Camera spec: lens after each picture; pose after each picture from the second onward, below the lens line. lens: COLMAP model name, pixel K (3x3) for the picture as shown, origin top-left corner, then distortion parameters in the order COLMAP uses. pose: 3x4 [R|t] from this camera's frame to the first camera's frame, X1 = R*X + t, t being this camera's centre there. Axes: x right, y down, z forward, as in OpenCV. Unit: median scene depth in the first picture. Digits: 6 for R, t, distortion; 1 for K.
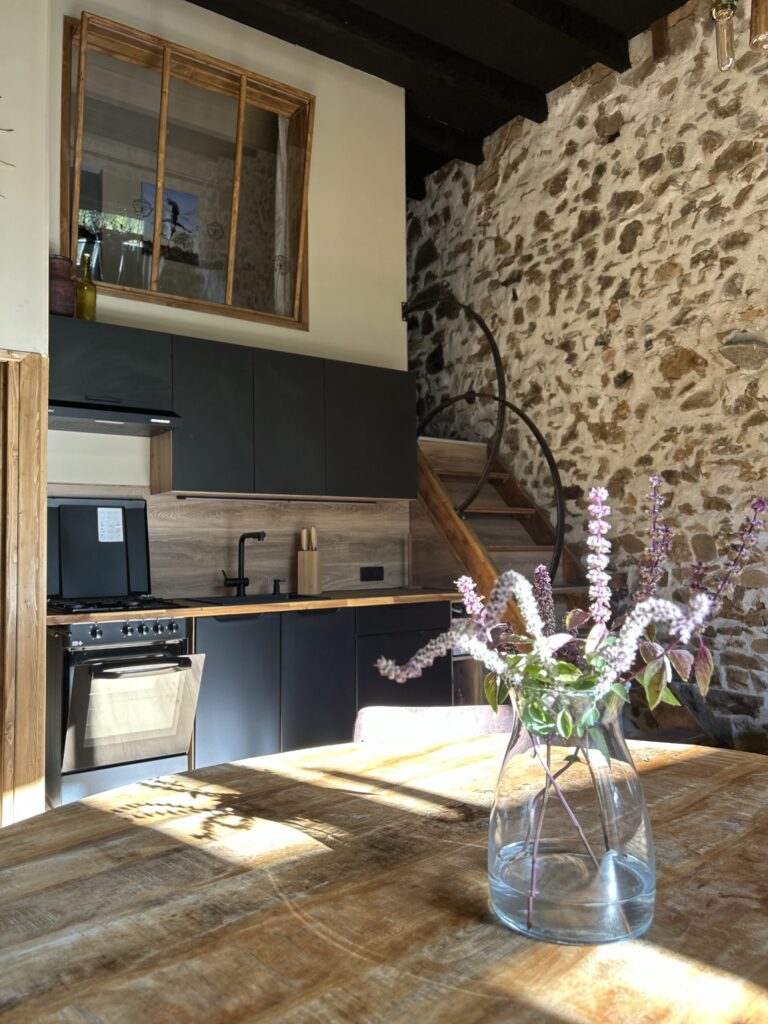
lens RADIAL K [[778.7, 0, 384.2], [0, 778.7, 512.4], [0, 0, 1]] dist [0.047192, -0.008345]
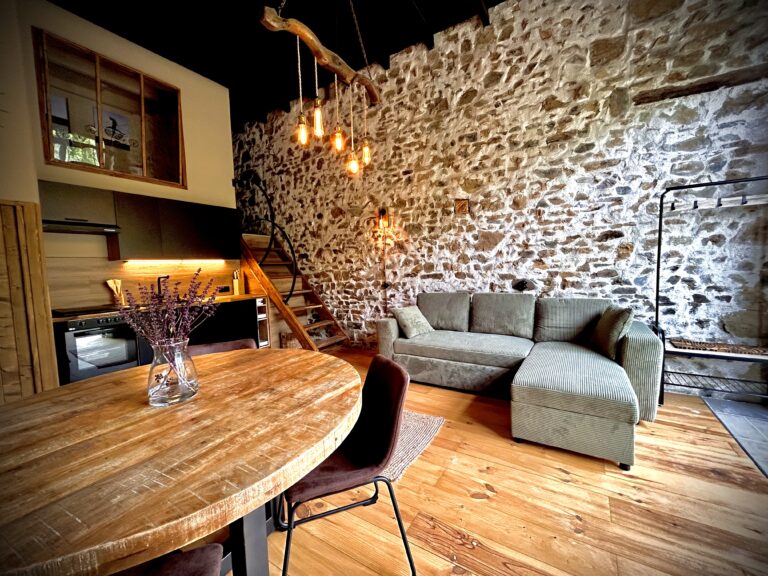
lens RADIAL K [[309.8, 0, 383.3], [0, 309.8, 286.7], [0, 0, 1]] dist [-0.002280, 0.000345]
pose [[0.917402, -0.048371, 0.395010, 0.060143], [0.008624, 0.994769, 0.101785, -0.026906], [-0.397867, -0.089971, 0.913021, -0.114490]]
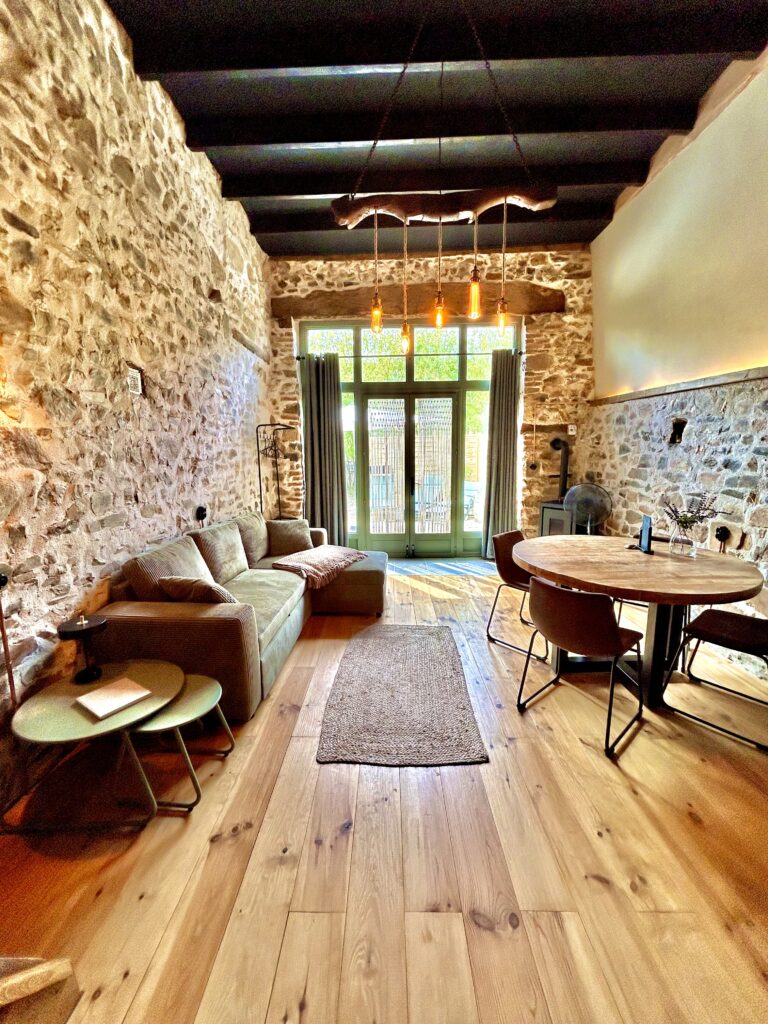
lens RADIAL K [[413.1, 0, 381.7], [0, 413.1, 511.7], [0, 0, 1]] dist [-0.002280, 0.000345]
pose [[-0.816211, -0.065153, 0.574069, -0.034165], [-0.007573, 0.994742, 0.102129, -0.033231], [-0.577704, 0.079011, -0.812413, 0.864537]]
